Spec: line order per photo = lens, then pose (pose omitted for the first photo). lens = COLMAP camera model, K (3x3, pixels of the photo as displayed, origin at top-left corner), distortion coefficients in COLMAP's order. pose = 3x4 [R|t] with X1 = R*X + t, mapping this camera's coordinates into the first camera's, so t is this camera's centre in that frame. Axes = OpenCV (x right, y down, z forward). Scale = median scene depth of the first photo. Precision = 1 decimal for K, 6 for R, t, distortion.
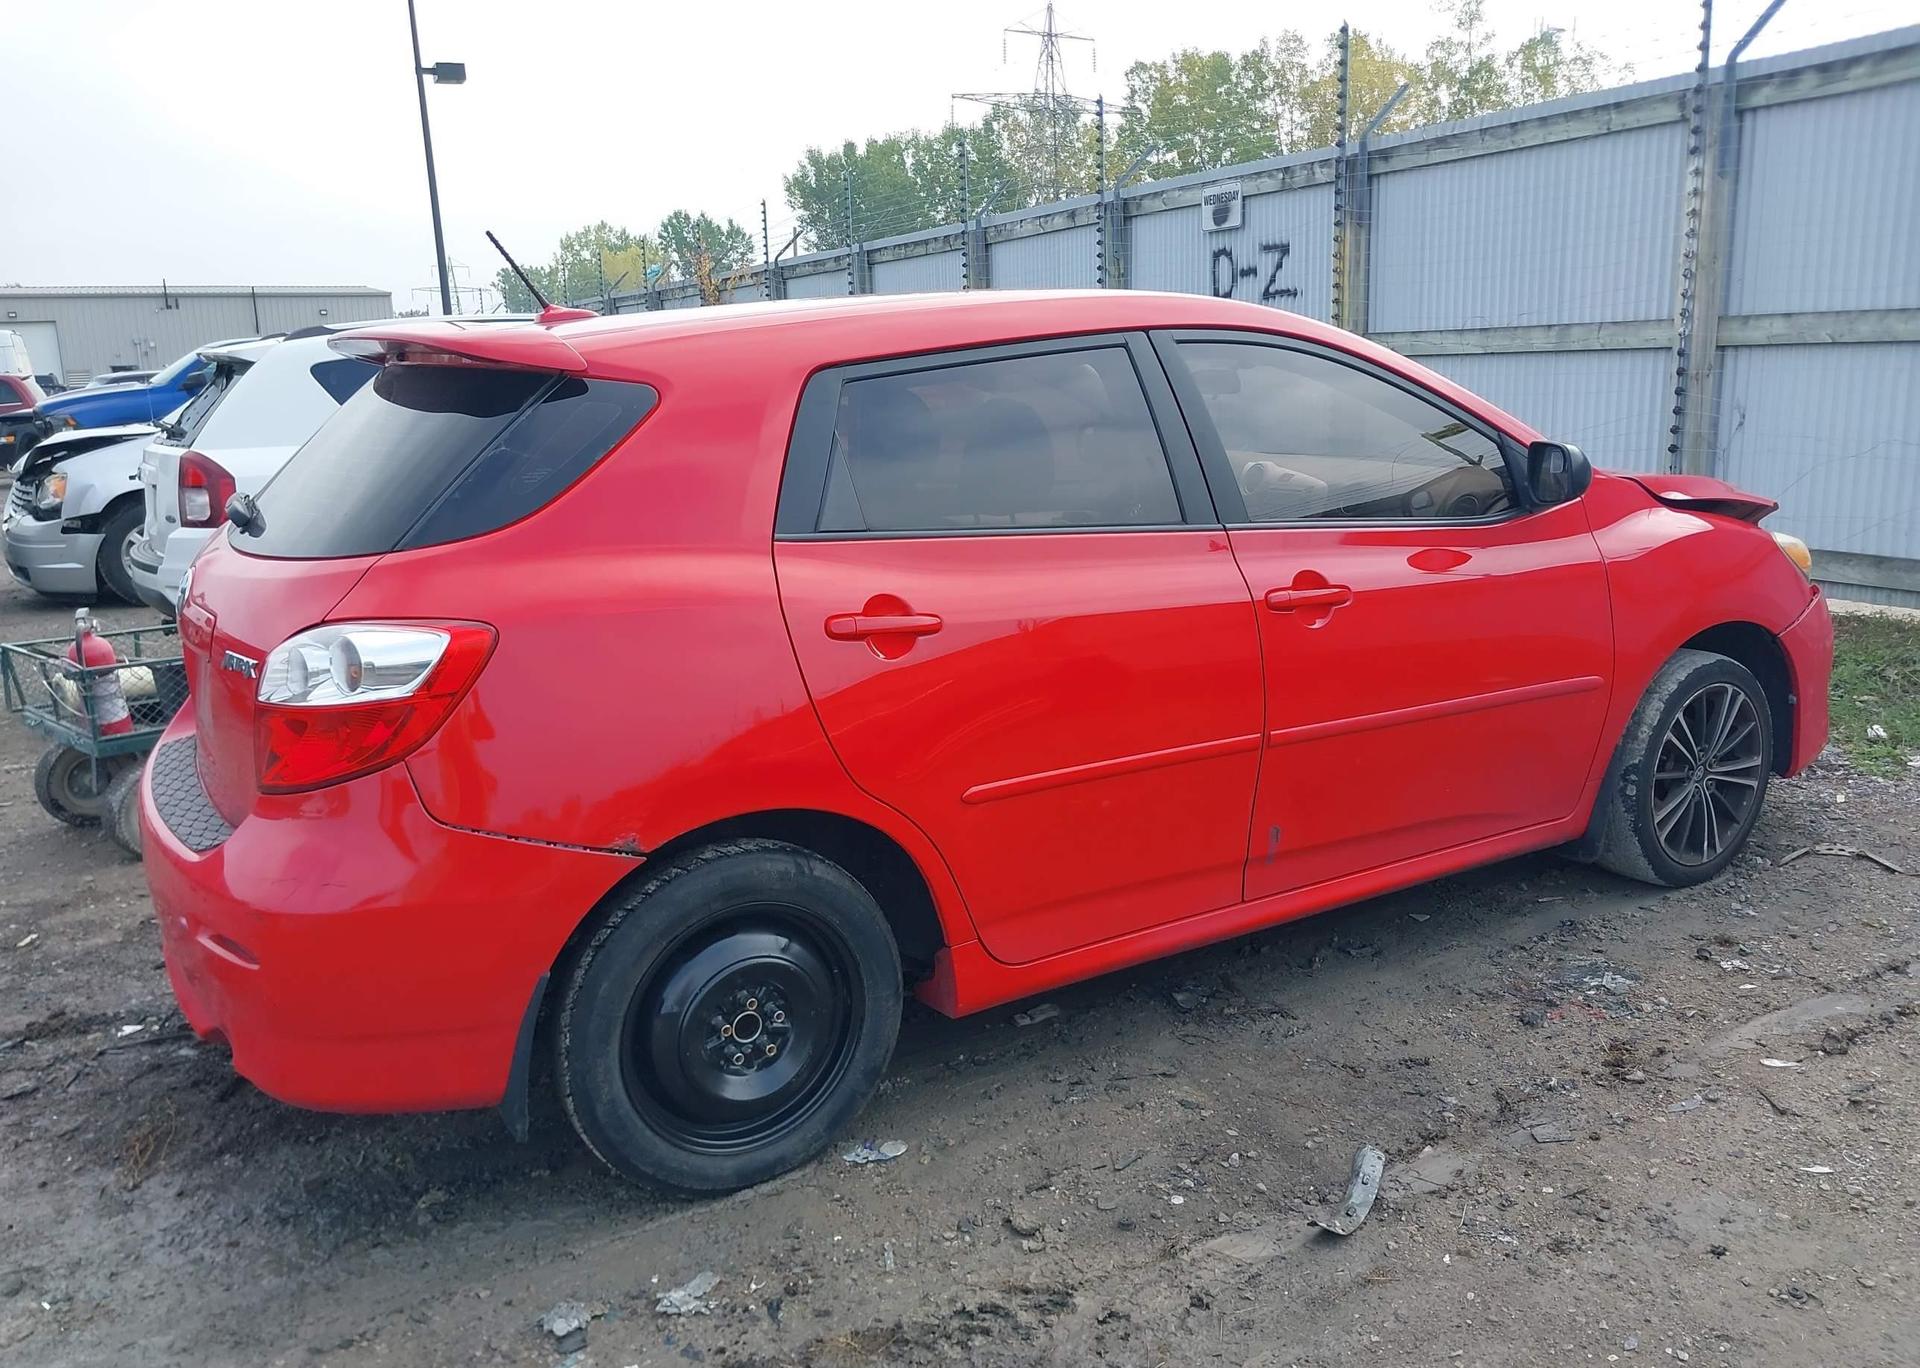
lens RADIAL K [[1504.7, 0, 990.8], [0, 1504.7, 696.3], [0, 0, 1]] dist [0.004484, 0.005806]
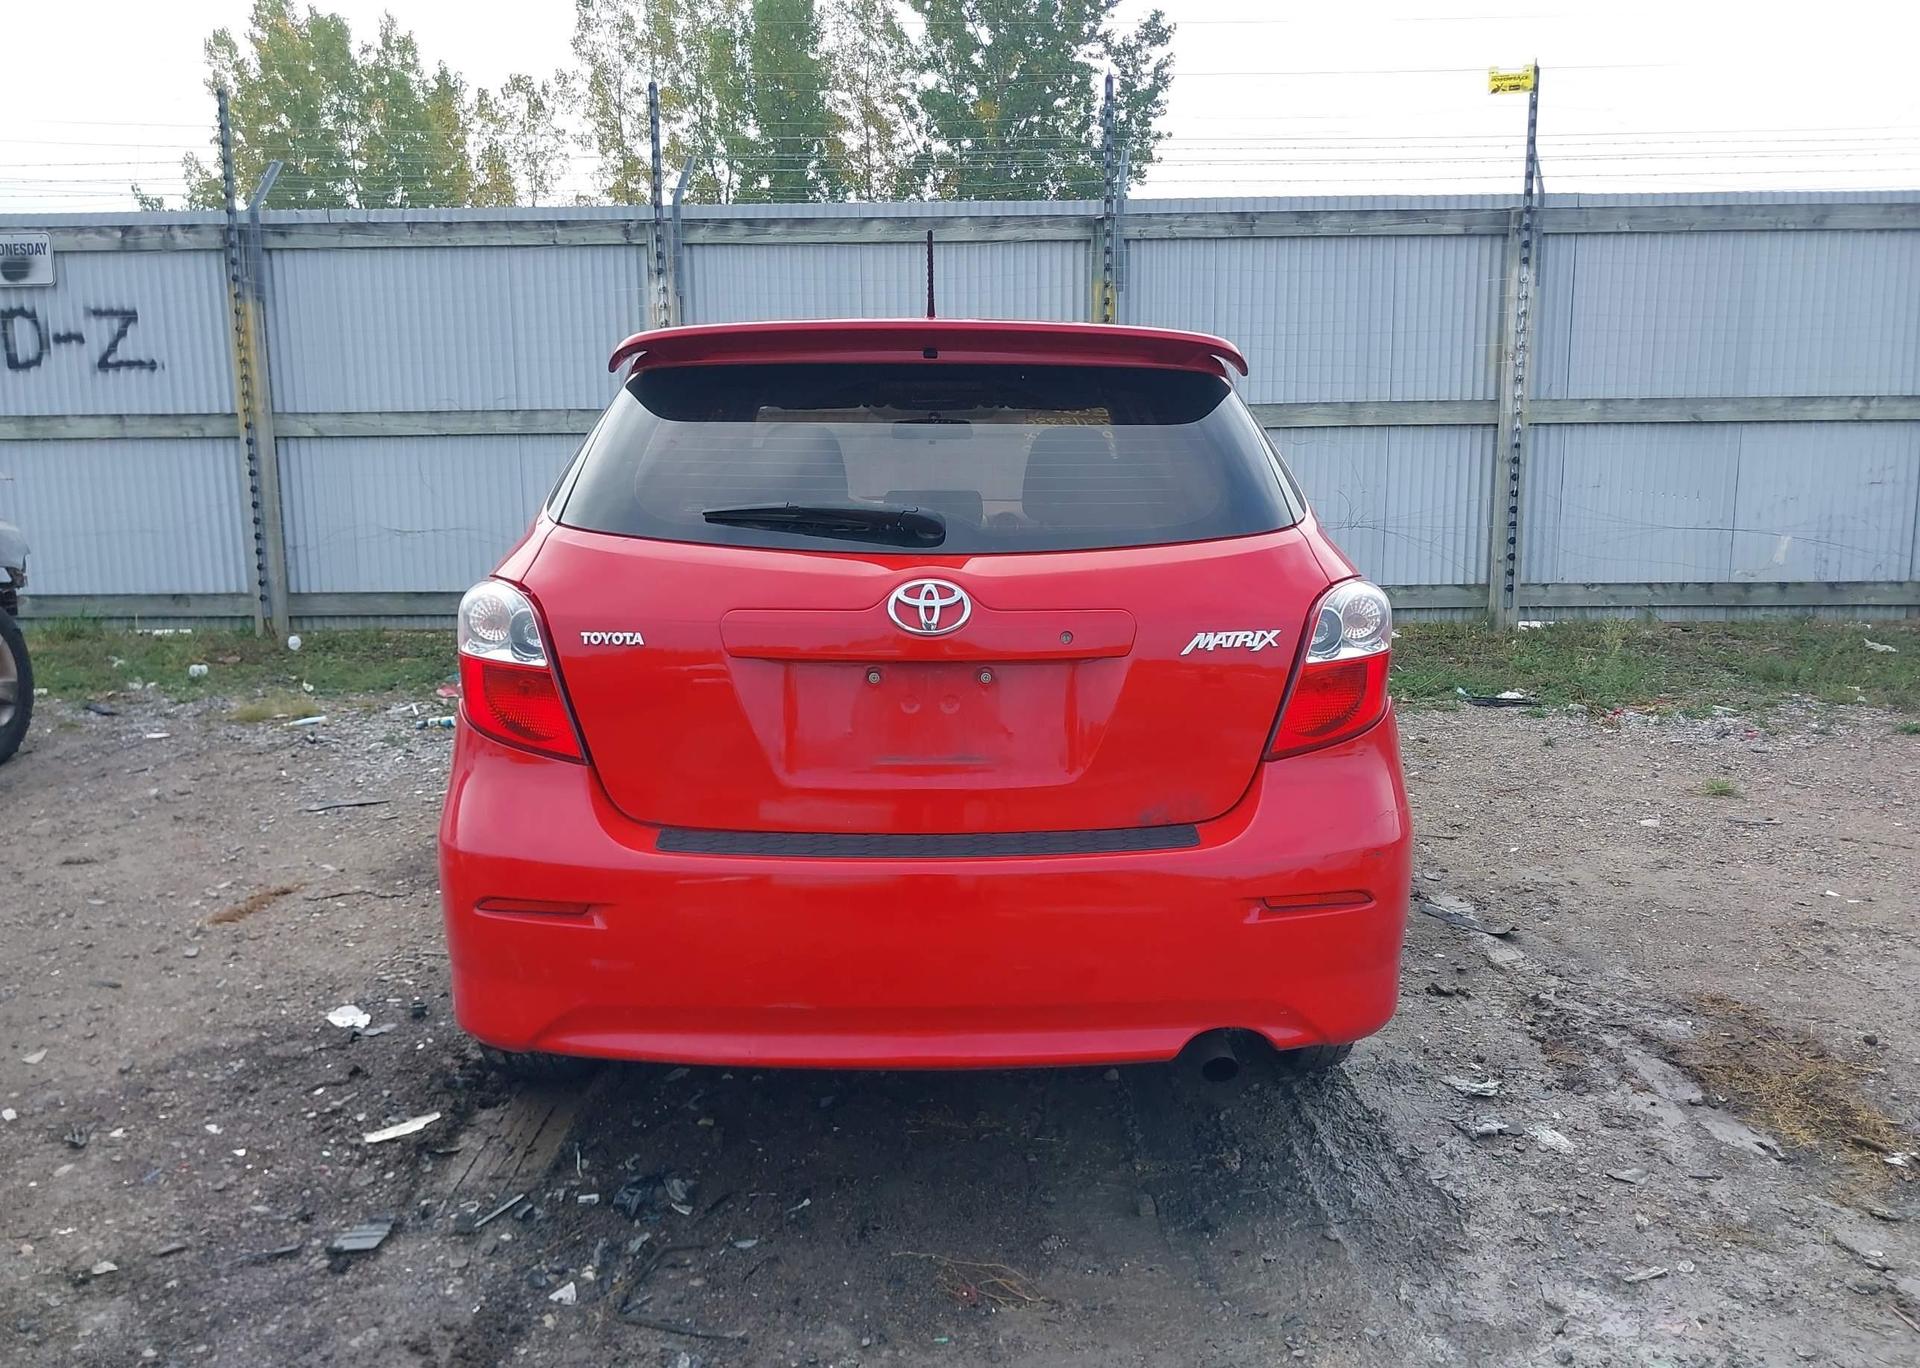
lens RADIAL K [[1507.6, 0, 988.5], [0, 1507.6, 686.7], [0, 0, 1]] dist [-0.000311, -0.009939]
pose [[0.496923, -0.111358, 0.860620, -0.481069], [0.181414, 0.983150, 0.022464, -0.013870], [-0.848620, 0.144966, 0.508752, 0.210184]]
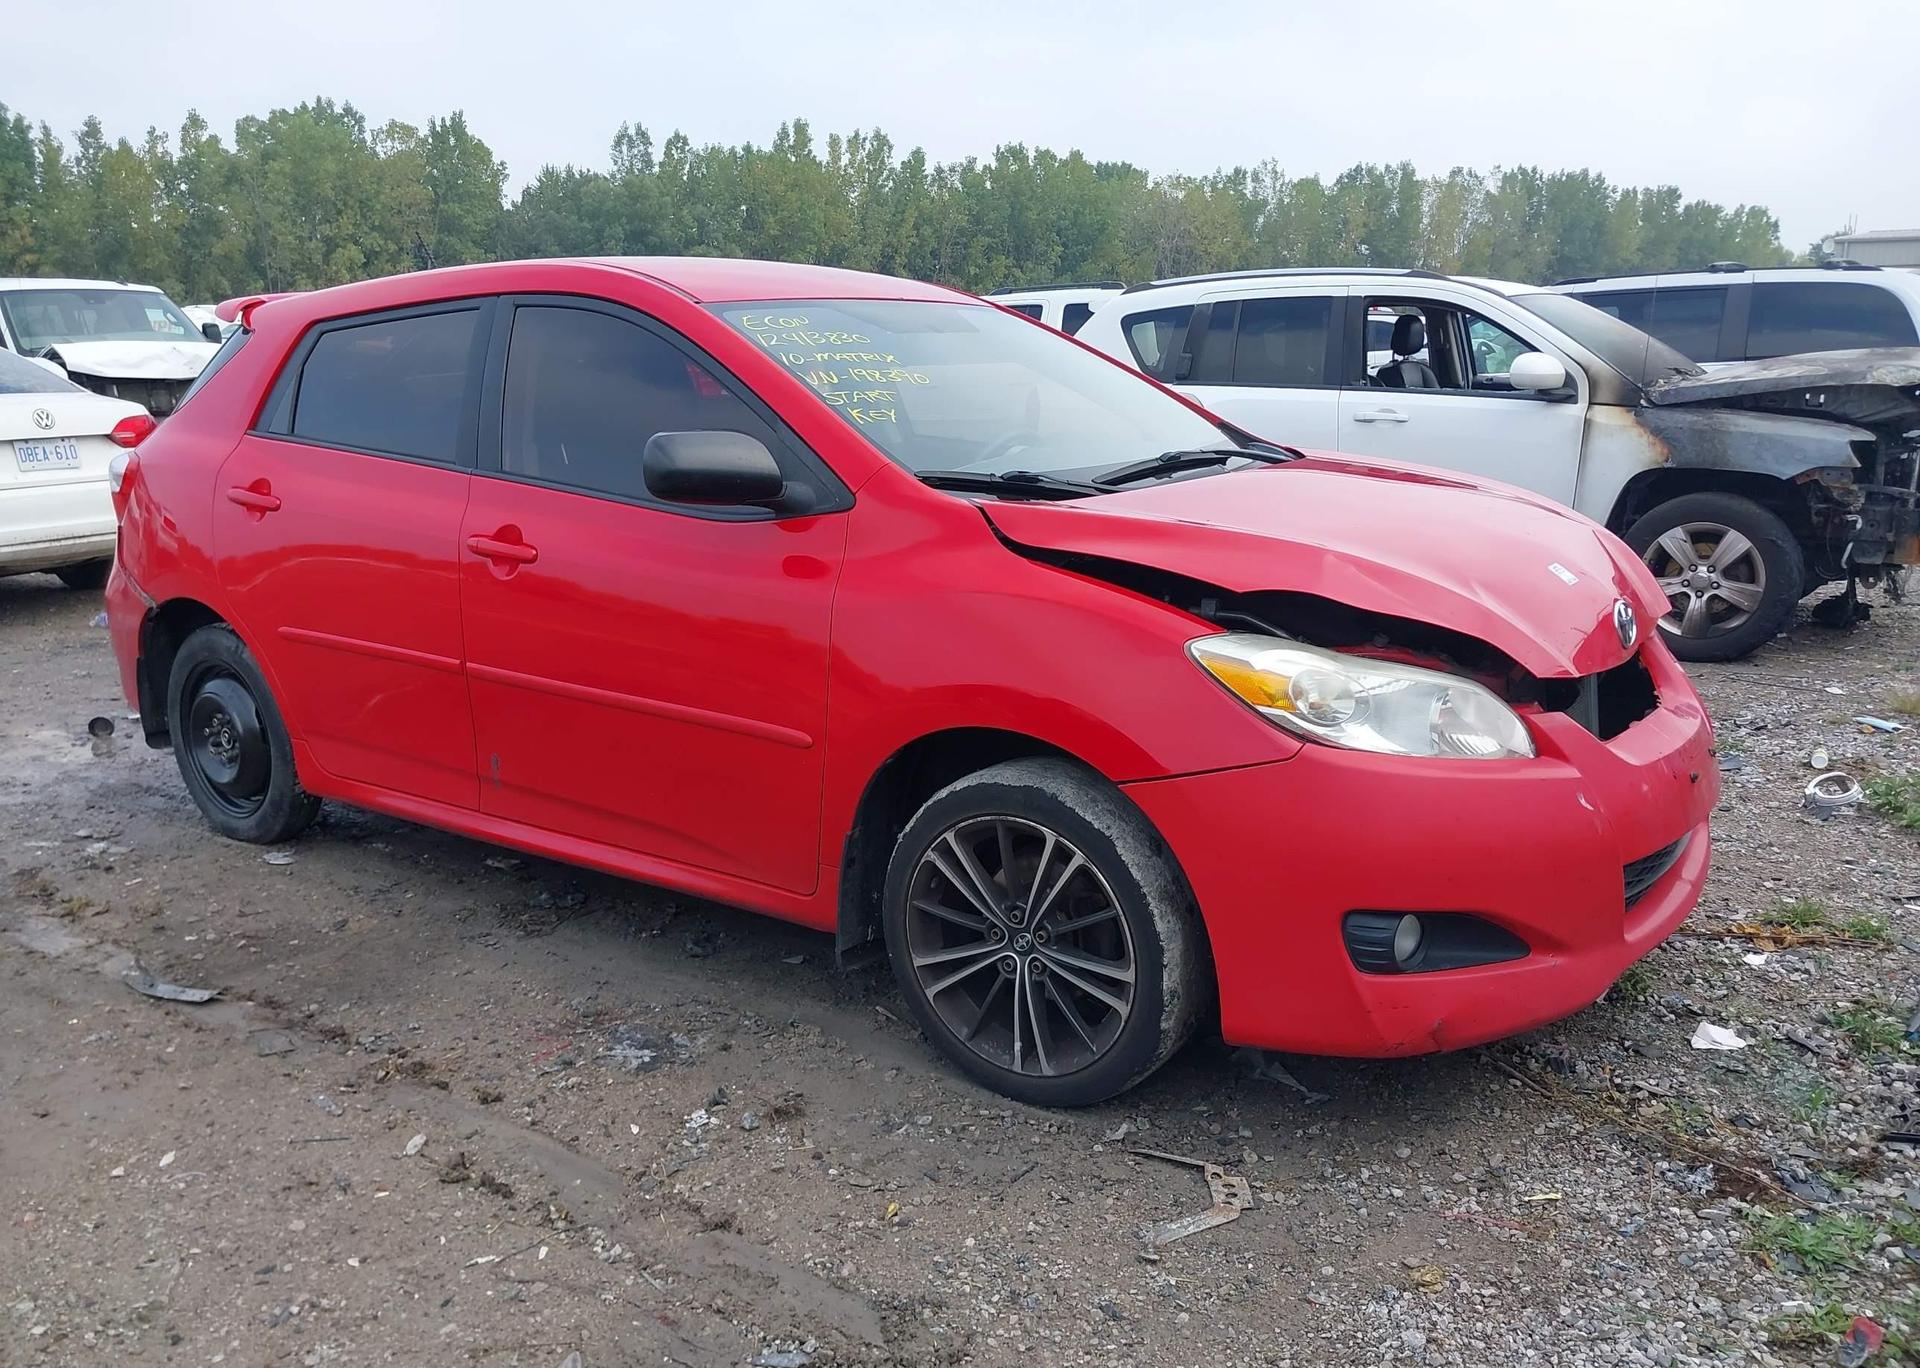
lens RADIAL K [[1503.7, 0, 960.0], [0, 1503.7, 684.0], [0, 0, 1]] dist [0.004841, -0.011503]
pose [[0.409051, 0.229545, -0.883168, 0.562501], [-0.204818, 0.966244, 0.156274, -0.088853], [0.889228, 0.116965, 0.442258, 0.357444]]
